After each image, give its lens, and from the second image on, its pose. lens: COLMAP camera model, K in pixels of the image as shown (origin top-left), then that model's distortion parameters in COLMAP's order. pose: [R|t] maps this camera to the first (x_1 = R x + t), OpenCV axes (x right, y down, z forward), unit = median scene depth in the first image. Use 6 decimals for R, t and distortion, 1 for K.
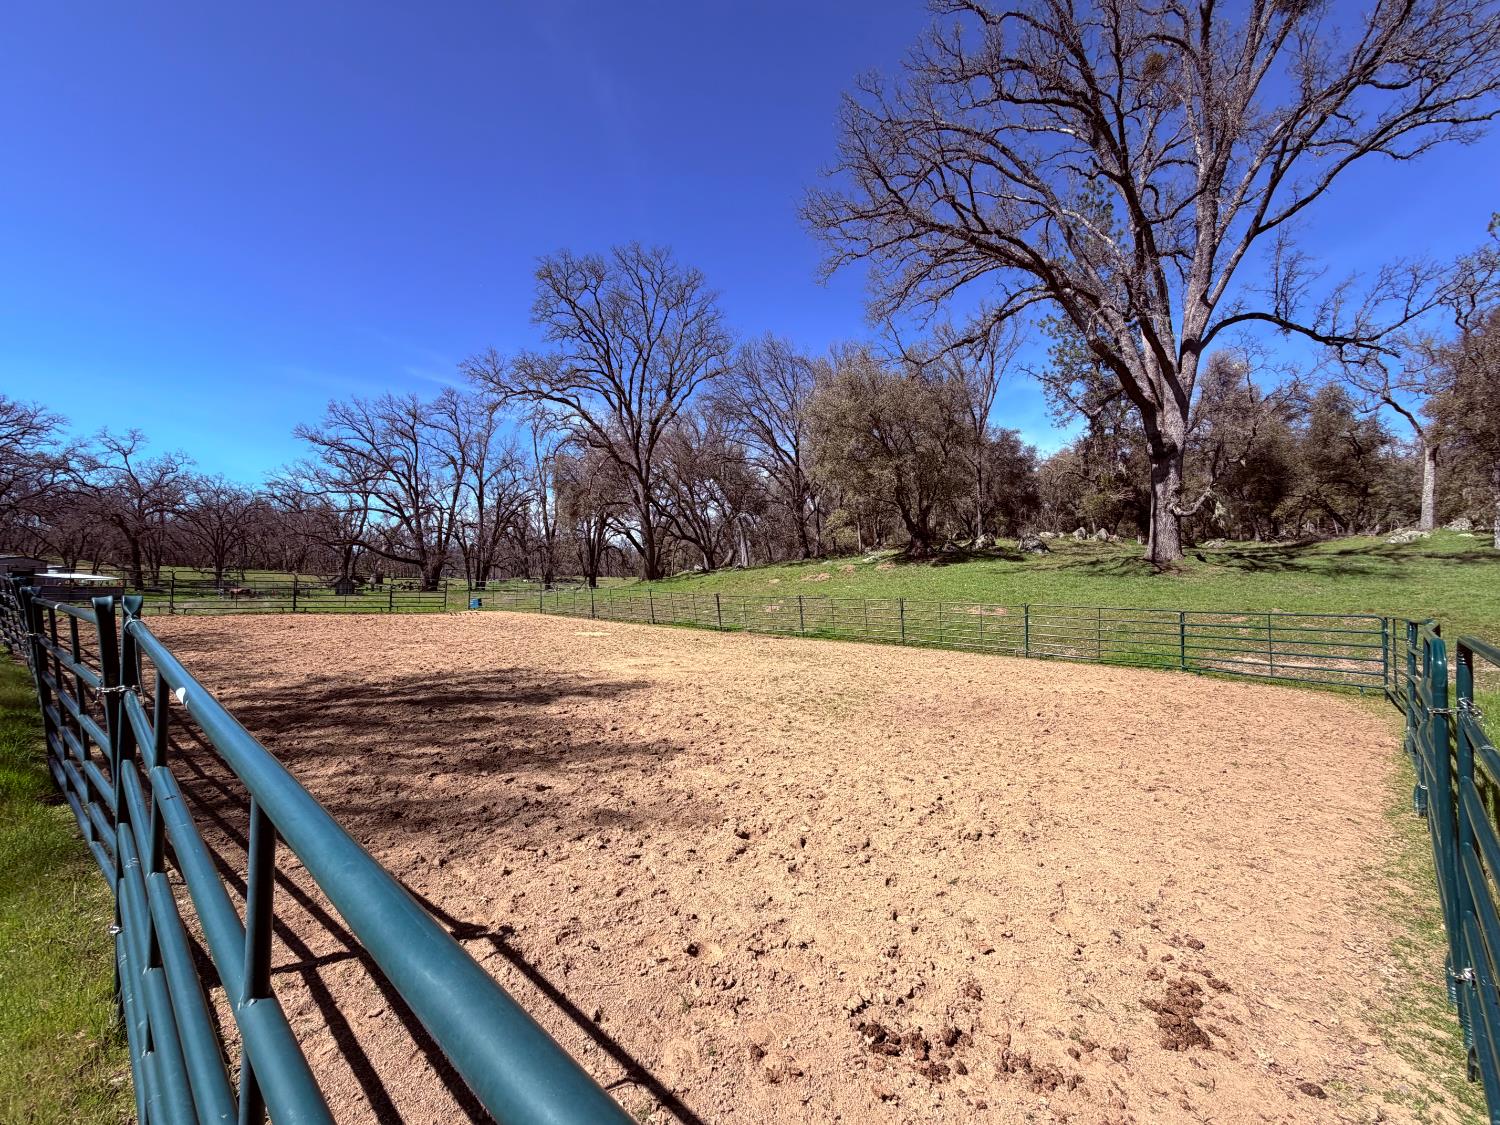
lens RADIAL K [[616.3, 0, 750.0], [0, 616.3, 562.5], [0, 0, 1]] dist [-0.000271, -0.000069]
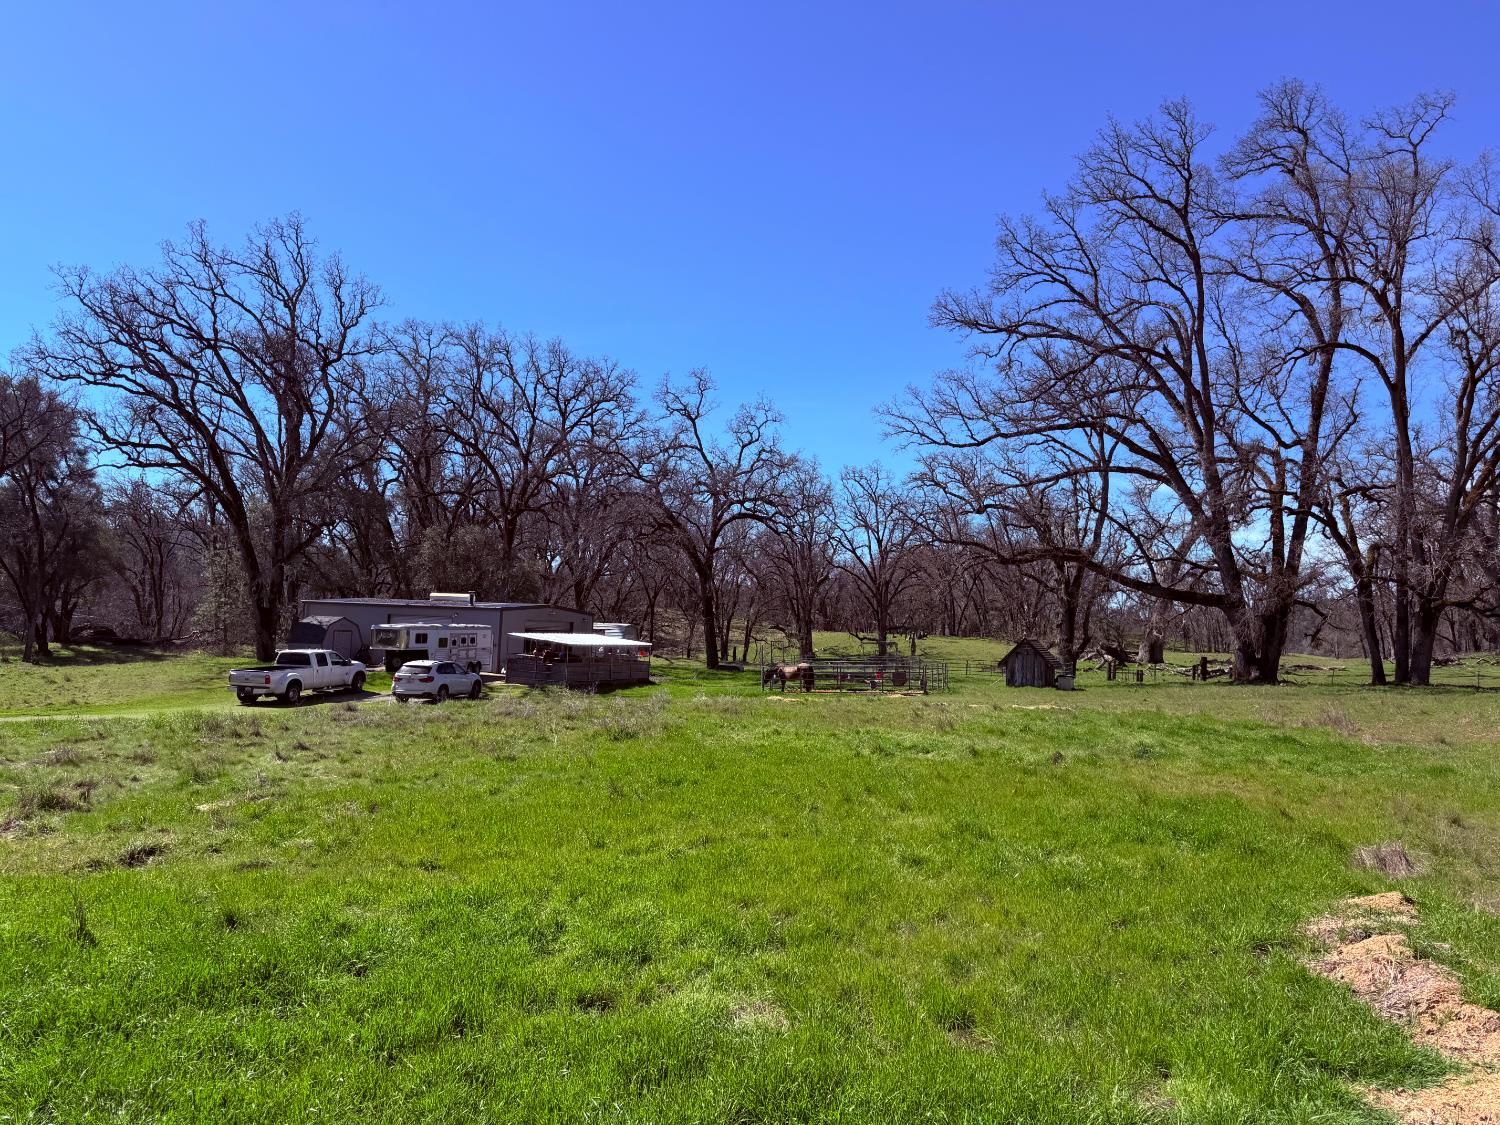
lens RADIAL K [[1039.8, 0, 750.0], [0, 1039.8, 562.5], [0, 0, 1]] dist [0.002479, -0.006068]
pose [[0.595717, -0.068871, -0.800236, -0.220590], [0.017830, 0.997205, -0.072549, 0.015510], [0.802996, 0.028951, 0.595281, 0.427476]]
